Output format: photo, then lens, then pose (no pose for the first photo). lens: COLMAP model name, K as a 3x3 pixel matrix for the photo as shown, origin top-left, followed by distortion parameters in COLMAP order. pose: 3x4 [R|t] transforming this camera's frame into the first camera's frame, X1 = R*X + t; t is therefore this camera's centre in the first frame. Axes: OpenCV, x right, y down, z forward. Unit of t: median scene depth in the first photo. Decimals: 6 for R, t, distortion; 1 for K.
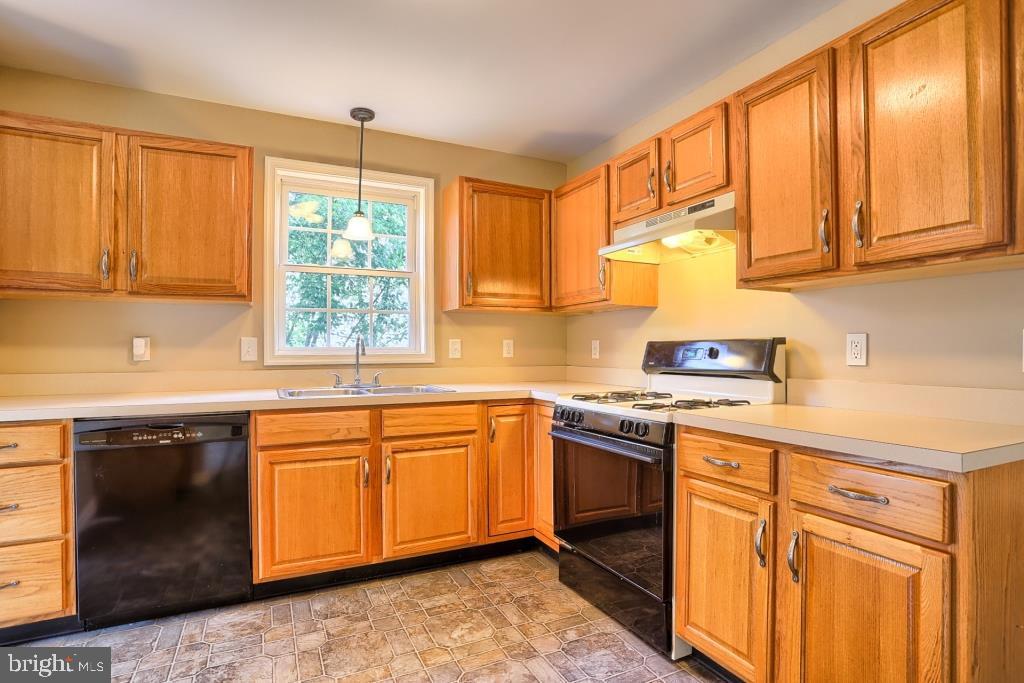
lens RADIAL K [[504.9, 0, 509.7], [0, 504.9, 343.9], [0, 0, 1]] dist [-0.067022, 0.027381]
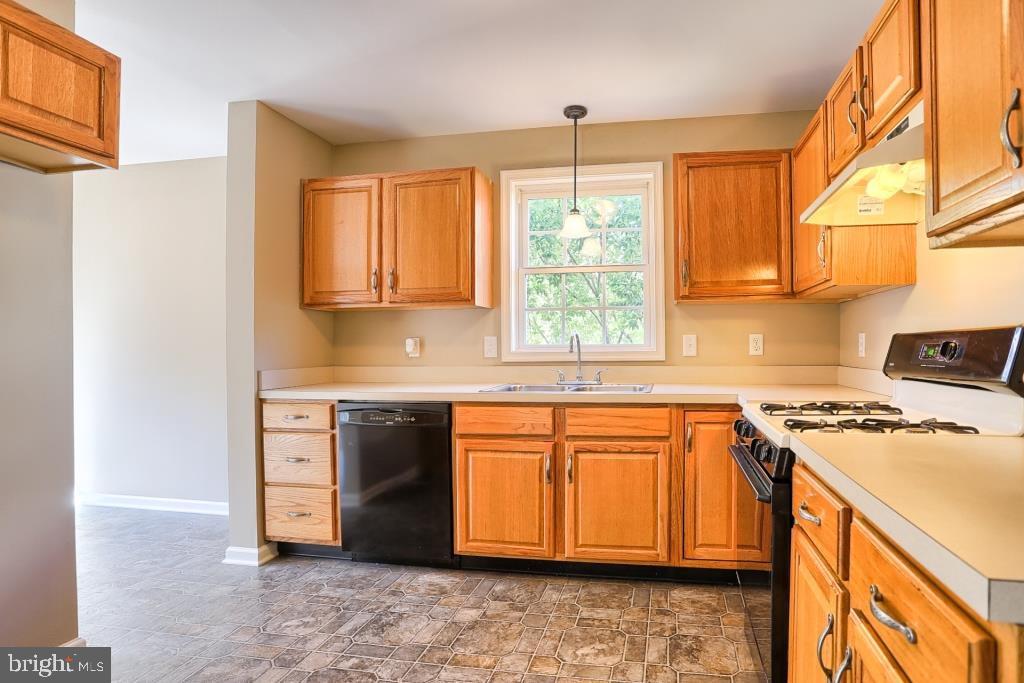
lens RADIAL K [[527.4, 0, 596.1], [0, 527.4, 343.6], [0, 0, 1]] dist [-0.080541, 0.031252]
pose [[0.828432, -0.007210, -0.560043, 0.377740], [0.011882, 0.999918, 0.004703, 0.000248], [0.559963, -0.010551, 0.828450, 0.175082]]
